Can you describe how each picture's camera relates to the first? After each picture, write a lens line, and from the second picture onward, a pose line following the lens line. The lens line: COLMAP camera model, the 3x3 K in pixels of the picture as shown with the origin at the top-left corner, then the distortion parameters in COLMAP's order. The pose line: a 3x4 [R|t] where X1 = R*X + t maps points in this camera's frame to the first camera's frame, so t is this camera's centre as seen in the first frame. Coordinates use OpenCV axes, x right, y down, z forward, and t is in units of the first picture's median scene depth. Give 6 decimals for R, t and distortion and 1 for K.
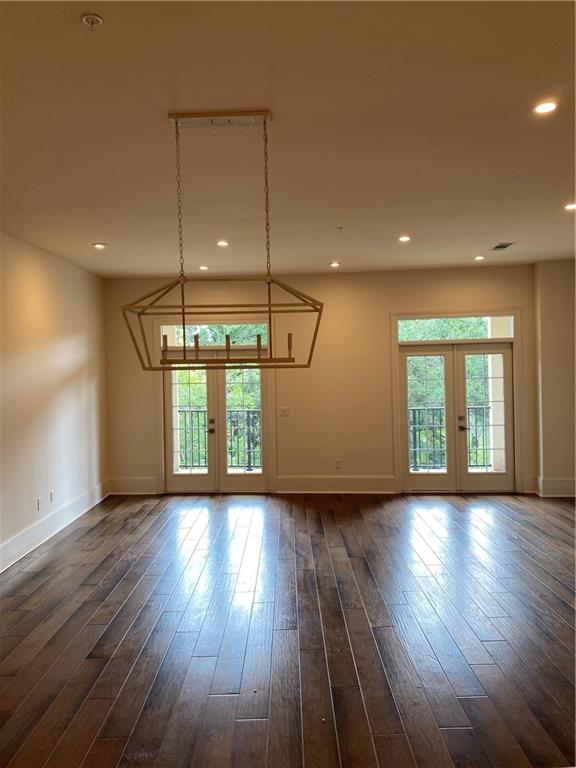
lens RADIAL K [[579.5, 0, 288.3], [0, 579.5, 381.3], [0, 0, 1]] dist [0.052833, -0.063530]
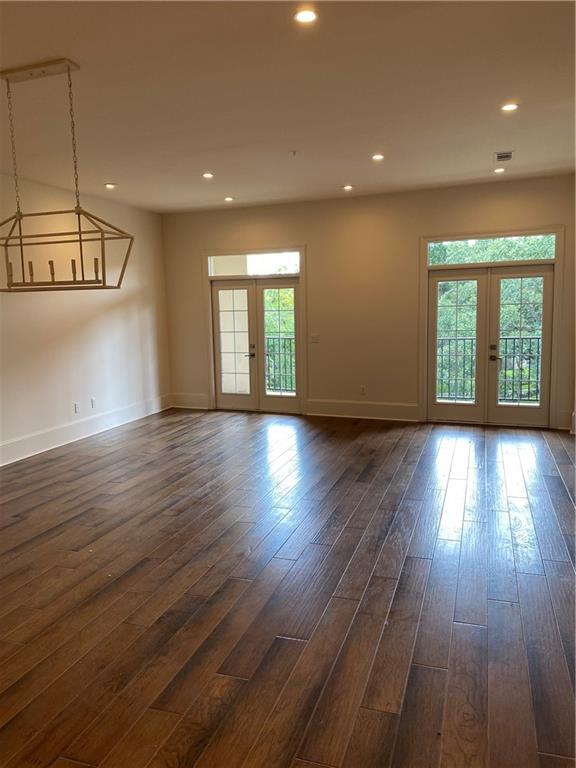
lens RADIAL K [[579.5, 0, 289.1], [0, 579.5, 381.5], [0, 0, 1]] dist [0.052833, -0.063530]
pose [[0.947427, 0.039990, -0.317464, 0.286848], [-0.002559, 0.993075, 0.117457, 0.008623], [0.319963, -0.110470, 0.940968, 0.001419]]
